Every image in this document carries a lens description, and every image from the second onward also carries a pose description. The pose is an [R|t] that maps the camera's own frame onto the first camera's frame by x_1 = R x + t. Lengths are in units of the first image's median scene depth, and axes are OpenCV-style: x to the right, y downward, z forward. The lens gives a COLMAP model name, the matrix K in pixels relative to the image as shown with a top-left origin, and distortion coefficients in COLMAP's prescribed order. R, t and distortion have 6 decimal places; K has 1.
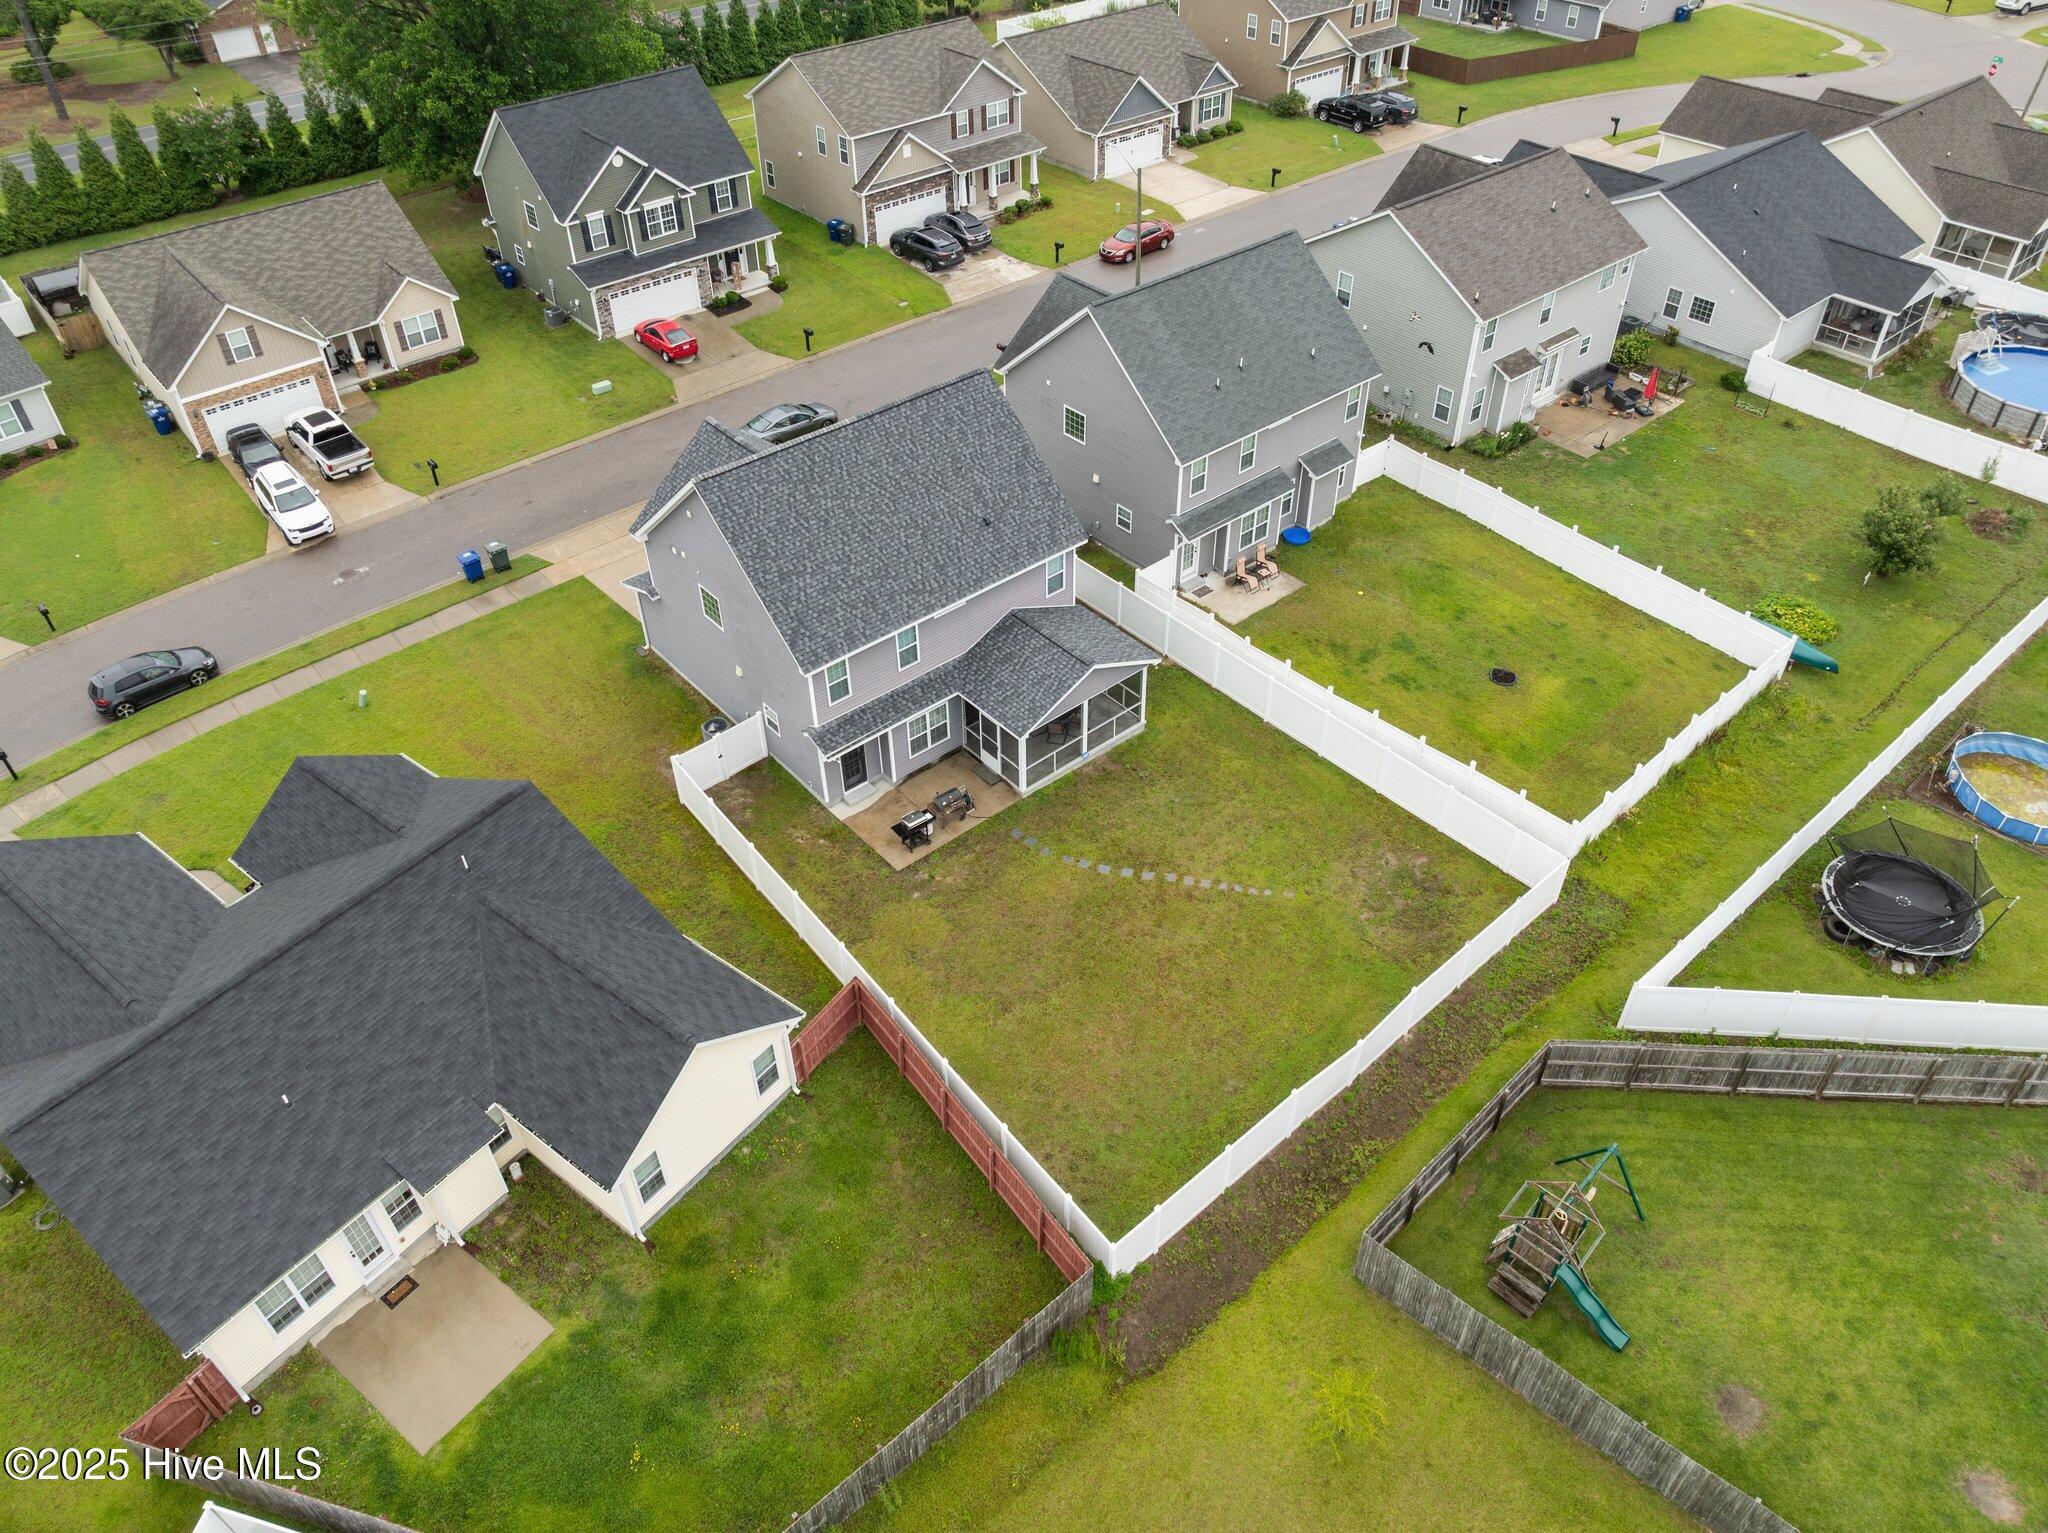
lens RADIAL K [[1439.4, 0, 1020.5], [0, 1439.4, 762.0], [0, 0, 1]] dist [-0.037680, 0.005068]
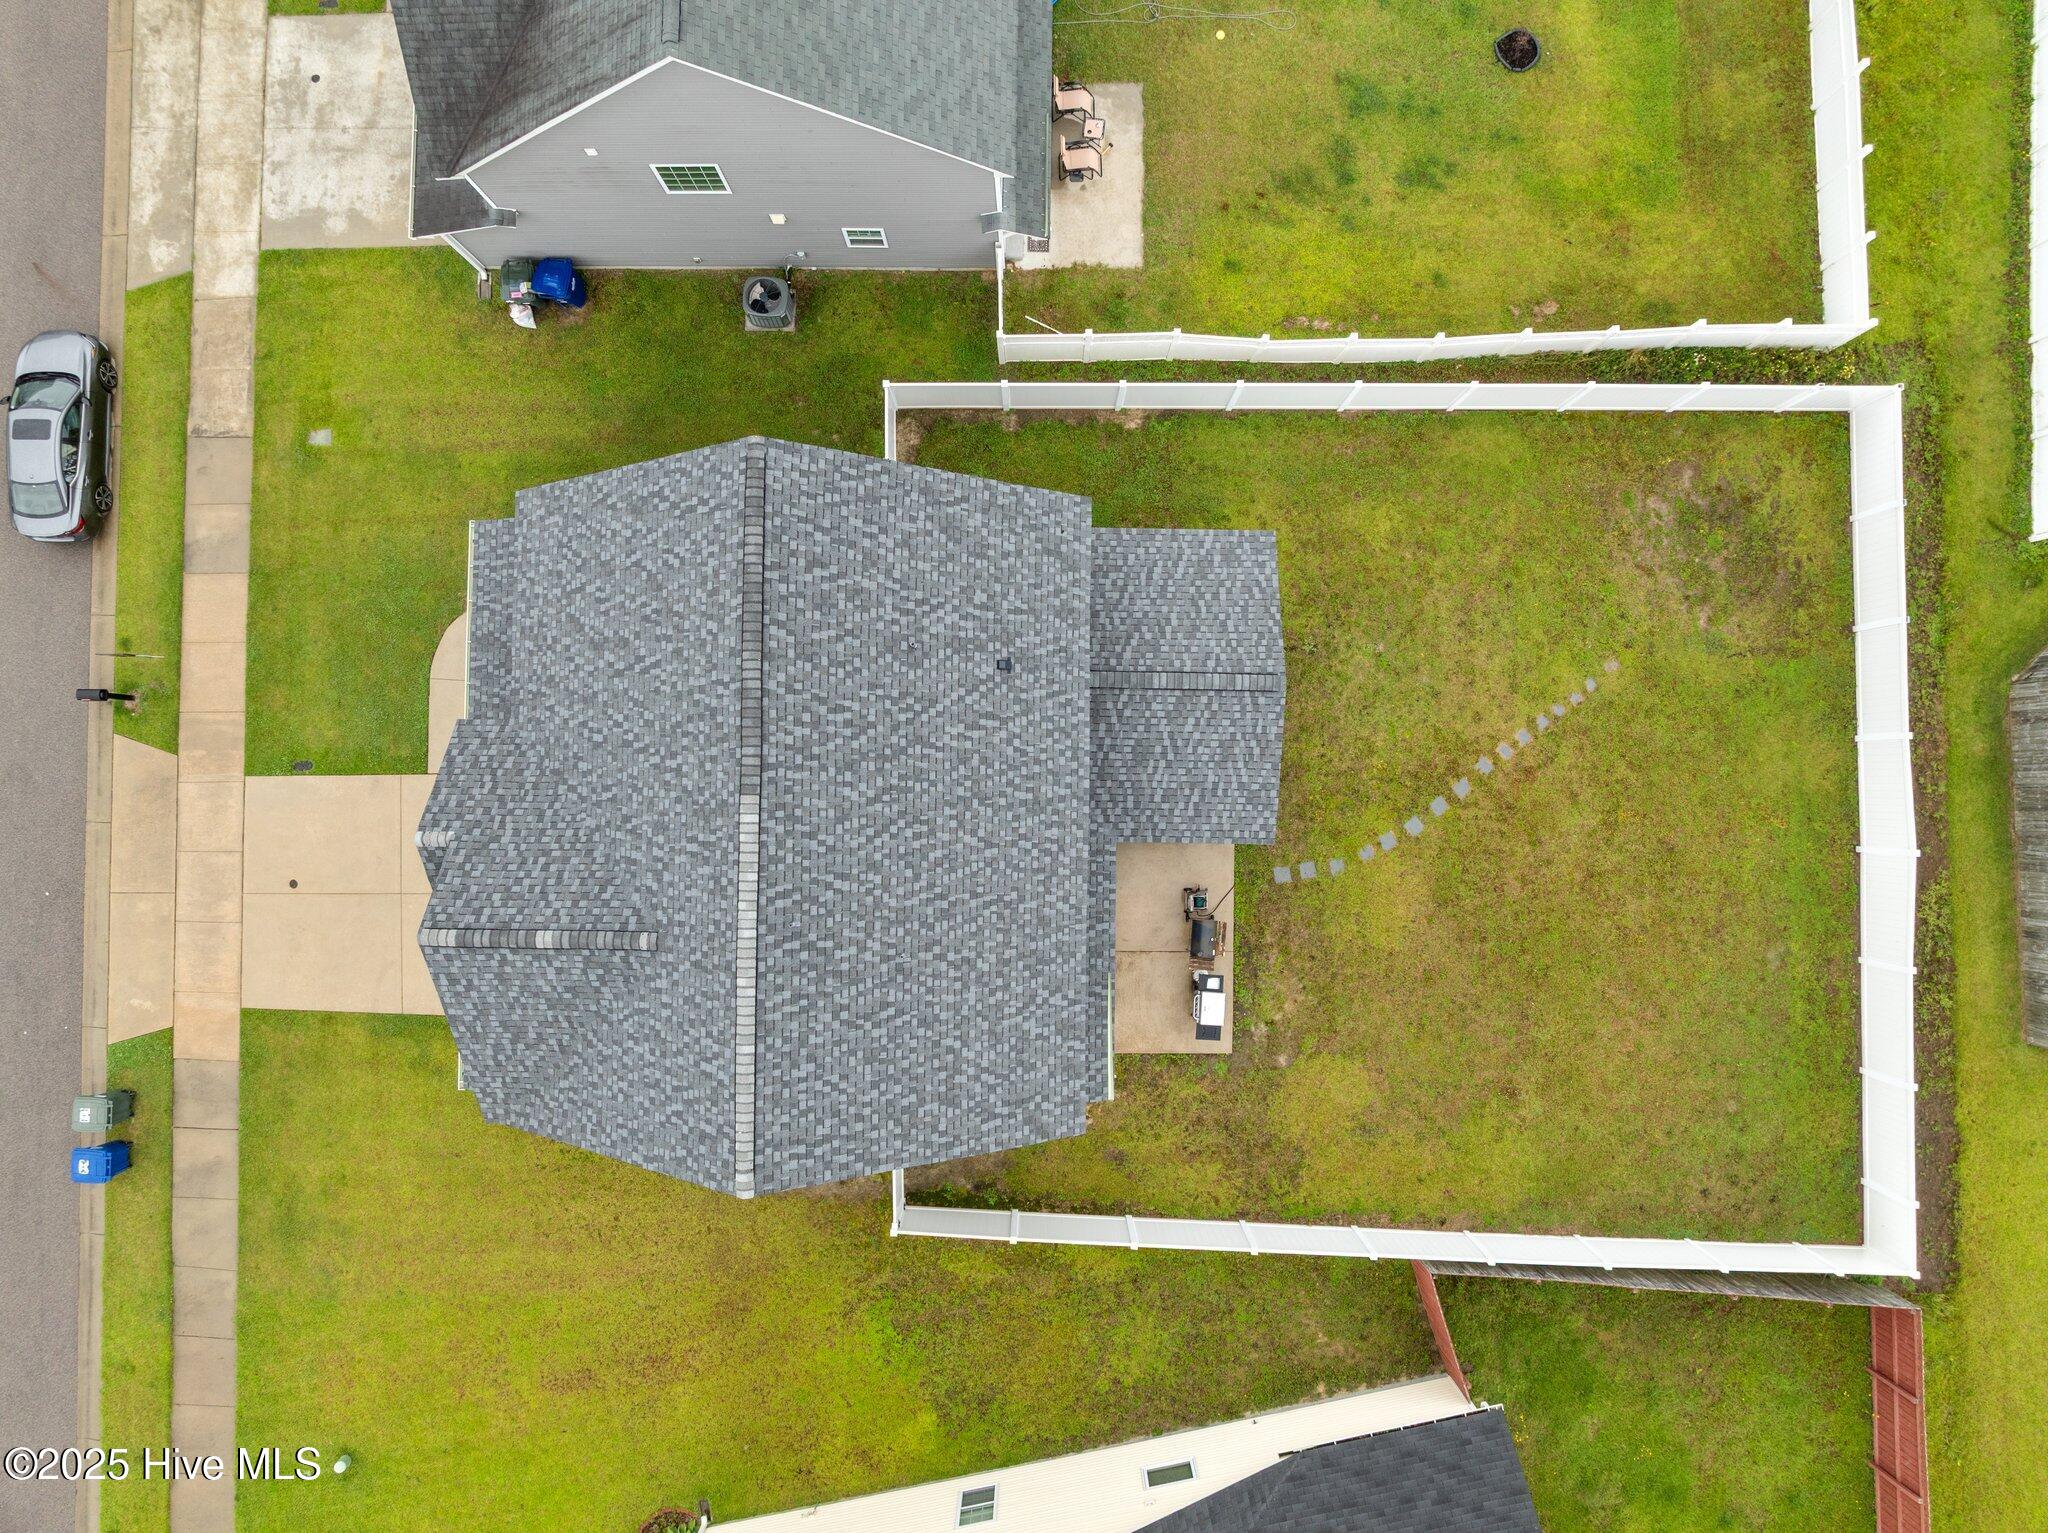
lens RADIAL K [[1427.5, 0, 1028.4], [0, 1427.5, 758.5], [0, 0, 1]] dist [-0.044828, 0.004390]
pose [[0.654934, -0.755282, 0.024700, -0.045463], [0.491283, 0.450390, 0.745513, -0.432899], [-0.574198, -0.476127, 0.666033, 0.511331]]
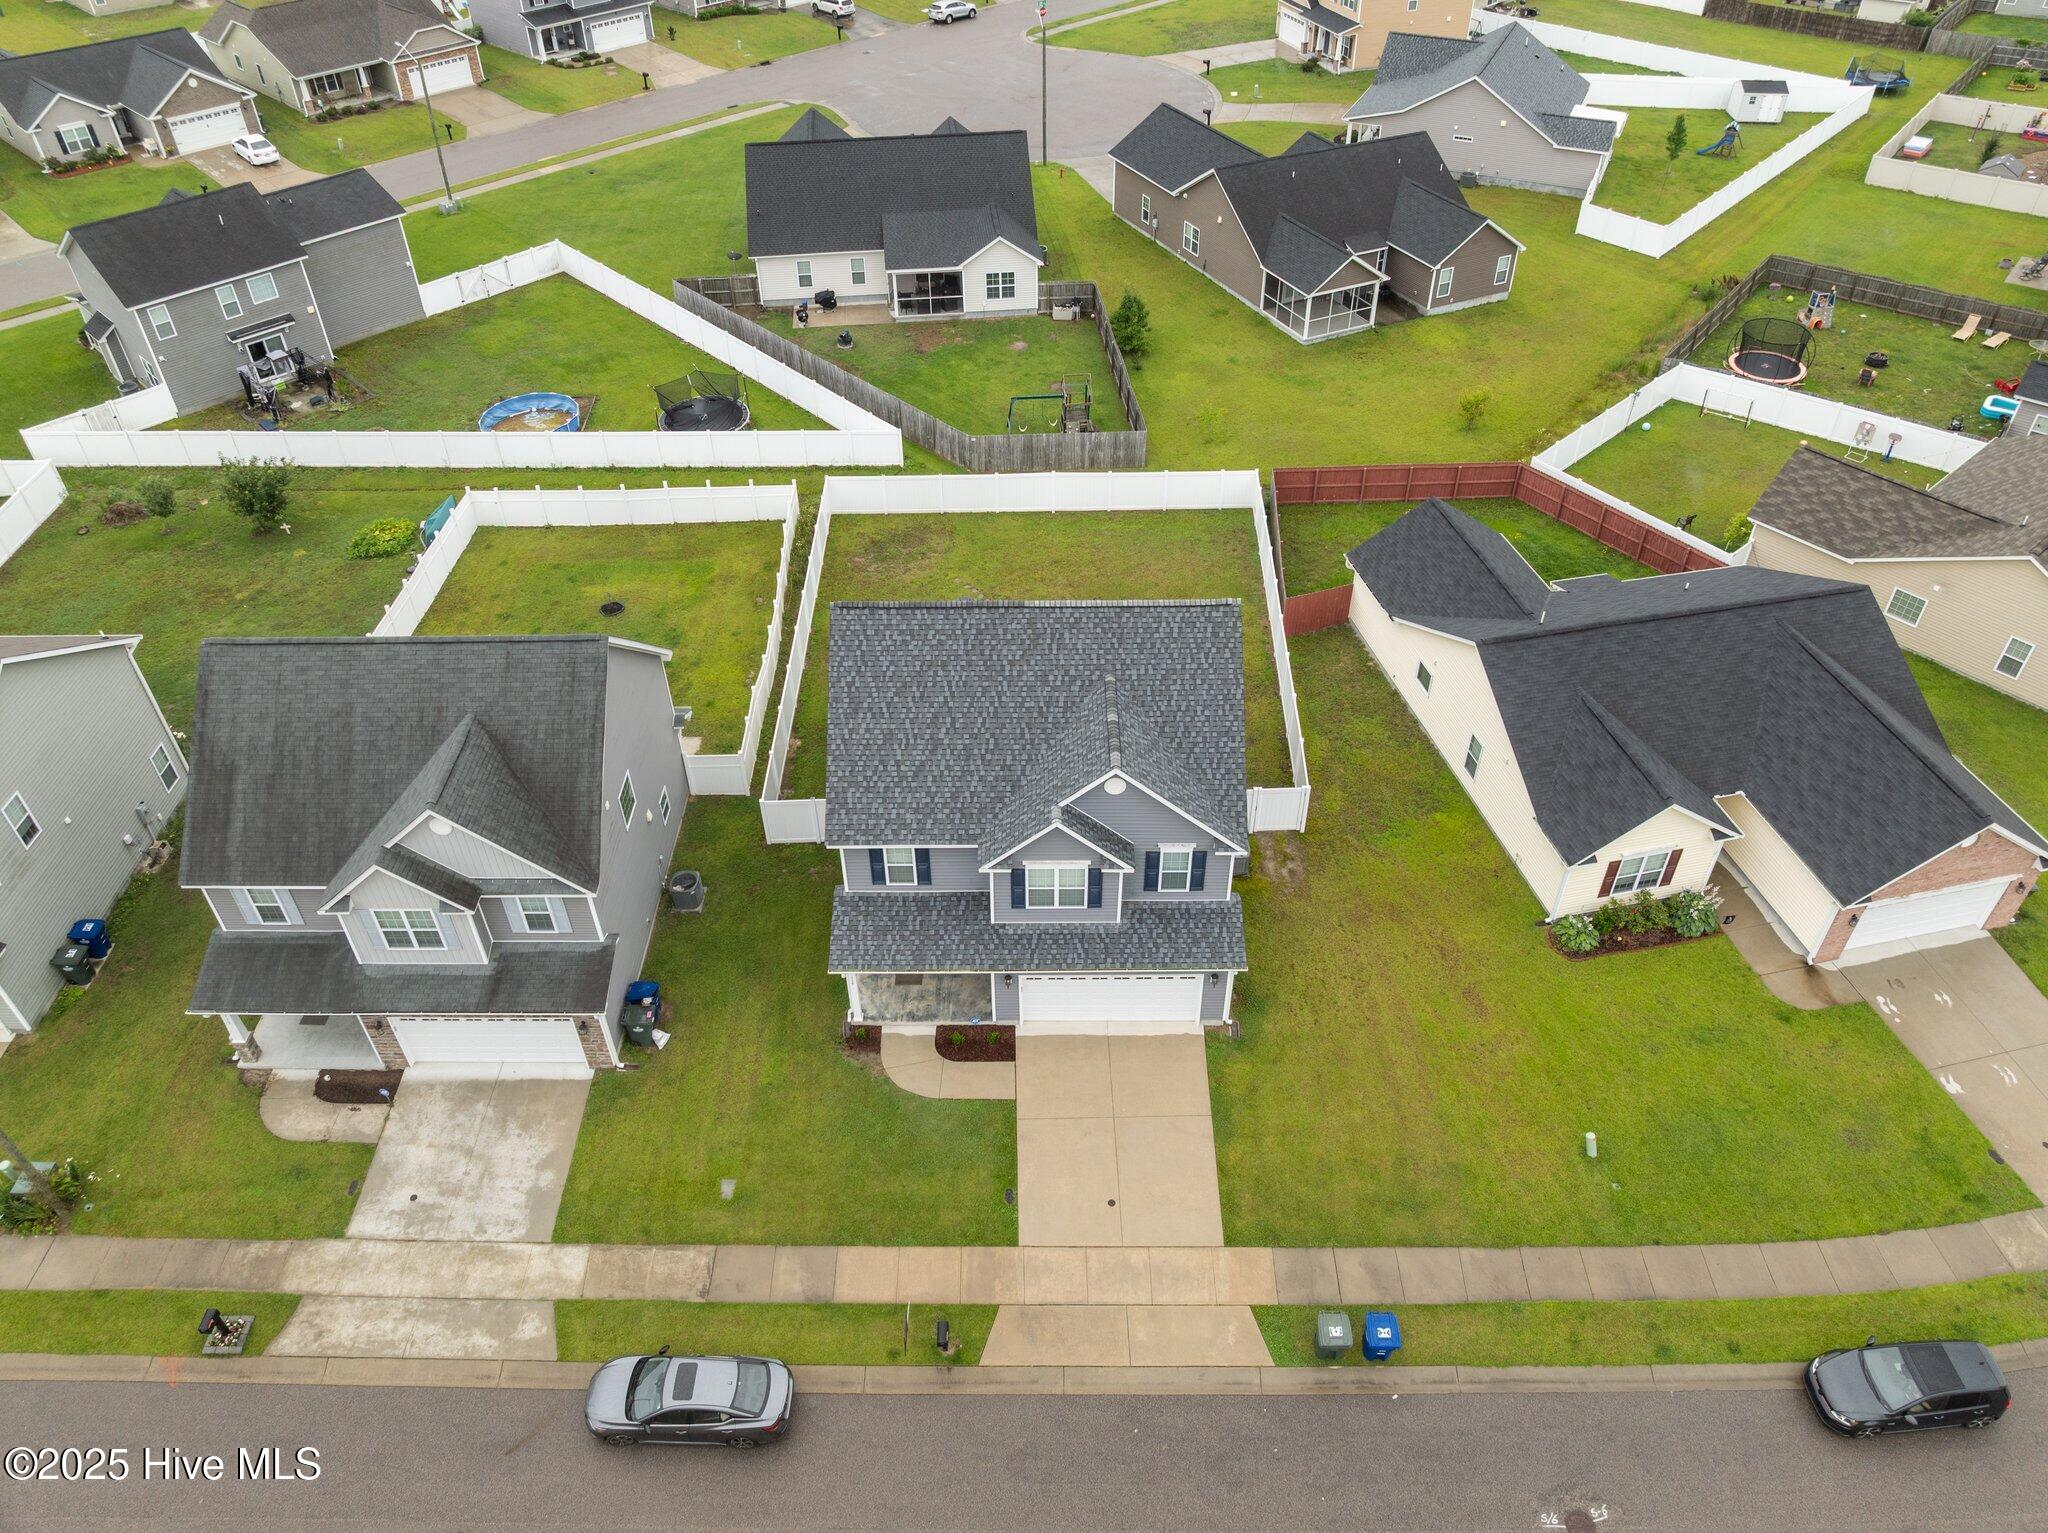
lens RADIAL K [[1430.5, 0, 1023.2], [0, 1430.5, 753.5], [0, 0, 1]] dist [-0.065471, -0.004409]
pose [[-0.759033, -0.402064, 0.512067, -0.471030], [0.442266, 0.258766, 0.858744, -0.760458], [-0.477776, 0.878285, -0.018593, 0.870324]]
